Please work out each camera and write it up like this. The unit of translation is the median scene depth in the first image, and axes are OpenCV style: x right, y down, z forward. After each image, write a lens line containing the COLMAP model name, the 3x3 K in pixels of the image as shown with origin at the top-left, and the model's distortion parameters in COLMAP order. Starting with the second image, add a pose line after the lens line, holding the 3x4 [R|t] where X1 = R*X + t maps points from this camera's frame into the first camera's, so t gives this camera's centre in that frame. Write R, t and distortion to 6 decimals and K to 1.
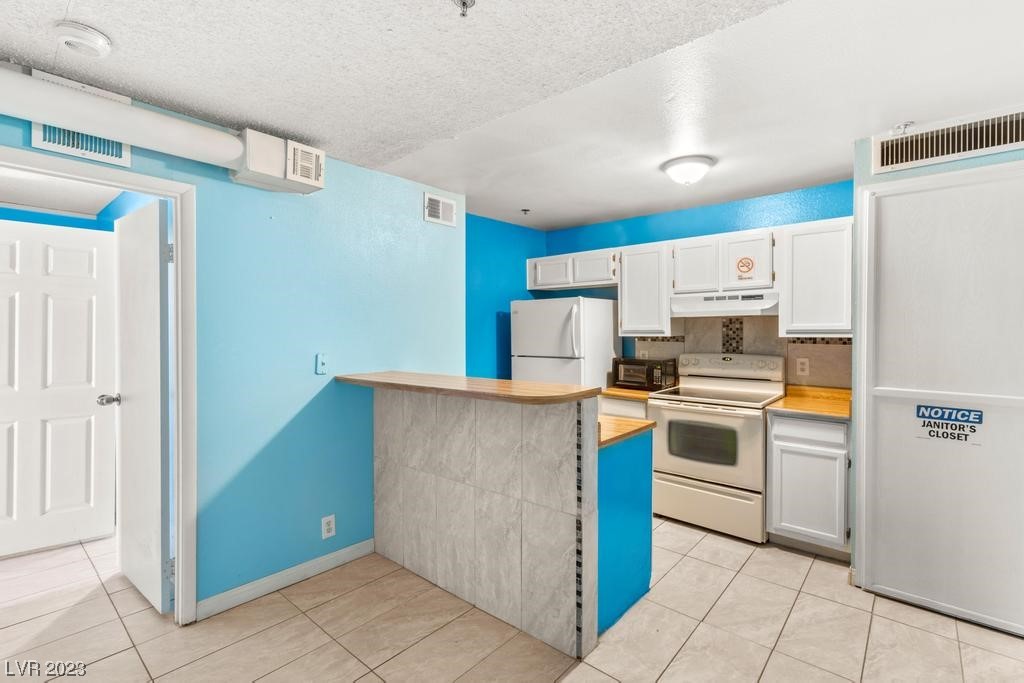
lens RADIAL K [[472.1, 0, 509.8], [0, 472.1, 332.2], [0, 0, 1]] dist [0.001812, 0.000209]
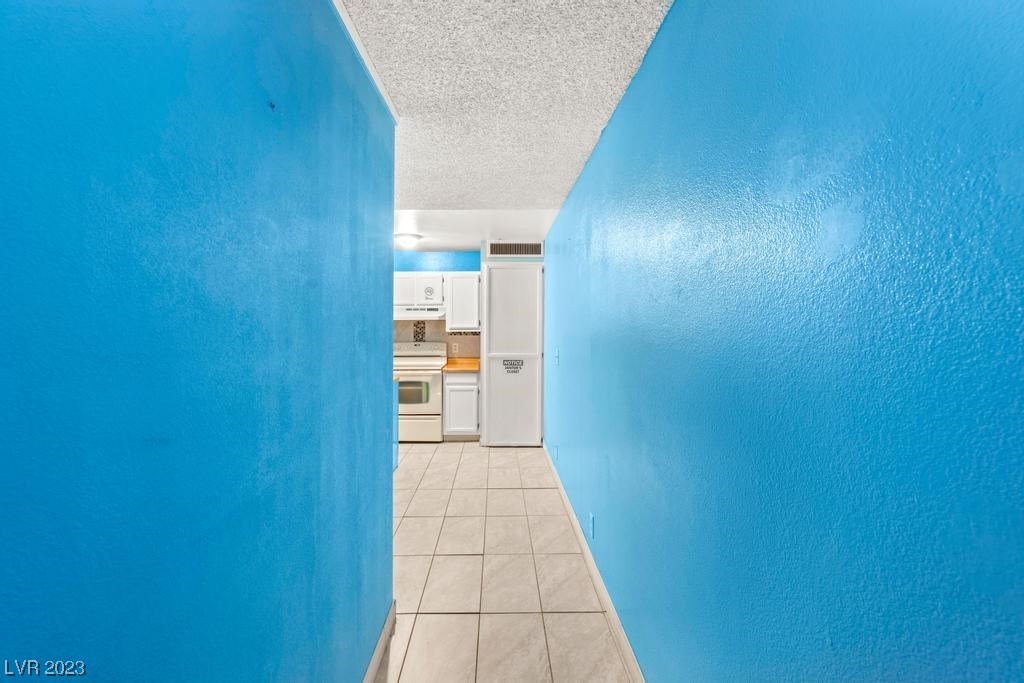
lens RADIAL K [[485.2, 0, 507.3], [0, 485.2, 325.4], [0, 0, 1]] dist [-0.000027, 0.000001]
pose [[0.739556, 0.002384, 0.673091, -0.507275], [0.005076, 0.999946, -0.009118, 0.003889], [-0.673076, 0.010160, 0.739504, -0.540884]]
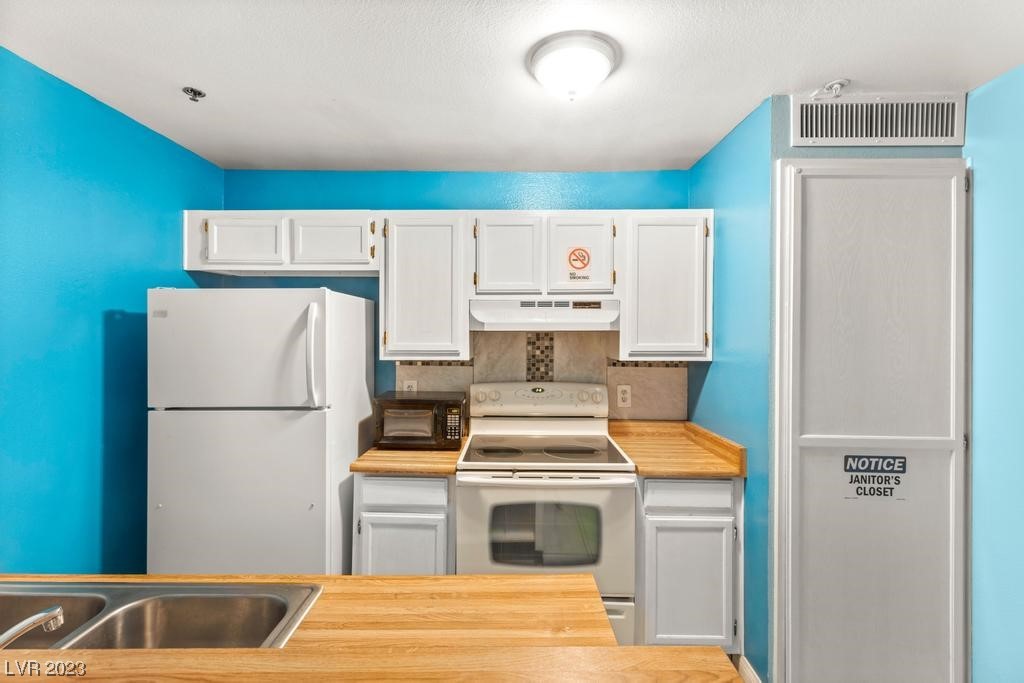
lens RADIAL K [[455.9, 0, 506.2], [0, 455.9, 331.0], [0, 0, 1]] dist [0.002427, 0.000253]
pose [[0.761752, 0.010875, 0.647777, -0.023666], [-0.002527, 0.999901, -0.013815, -0.024488], [-0.647864, 0.008886, 0.761704, 0.548461]]
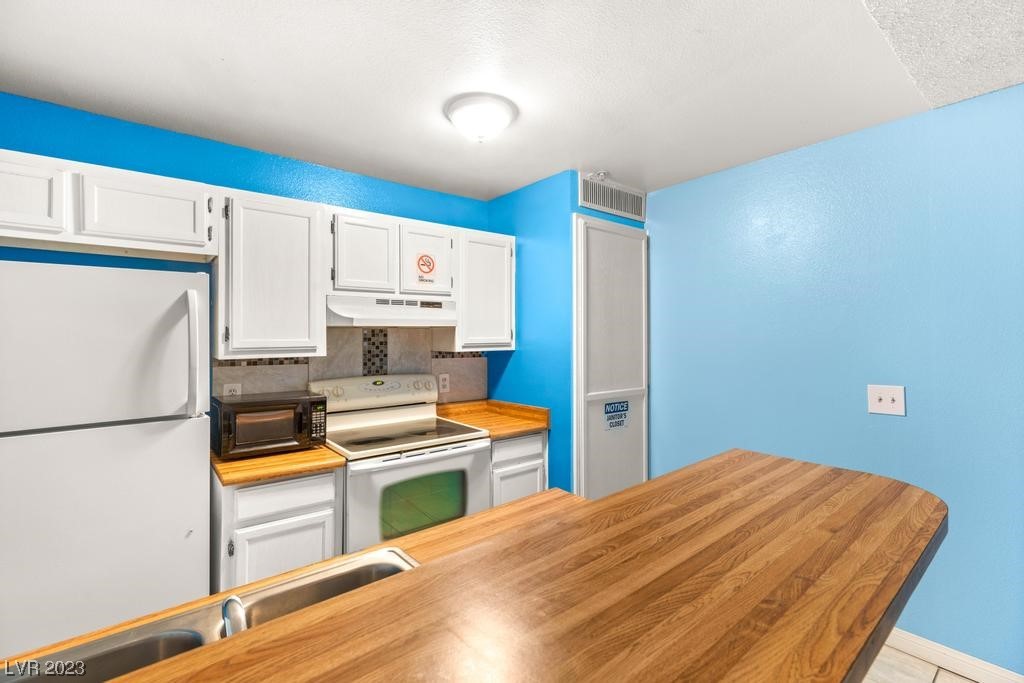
lens RADIAL K [[454.9, 0, 510.0], [0, 454.9, 333.1], [0, 0, 1]] dist [0.002000, 0.000309]
pose [[0.171382, 0.011601, 0.985136, -0.240704], [0.012341, 0.999827, -0.013920, -0.011334], [-0.985127, 0.014543, 0.171209, 0.719971]]
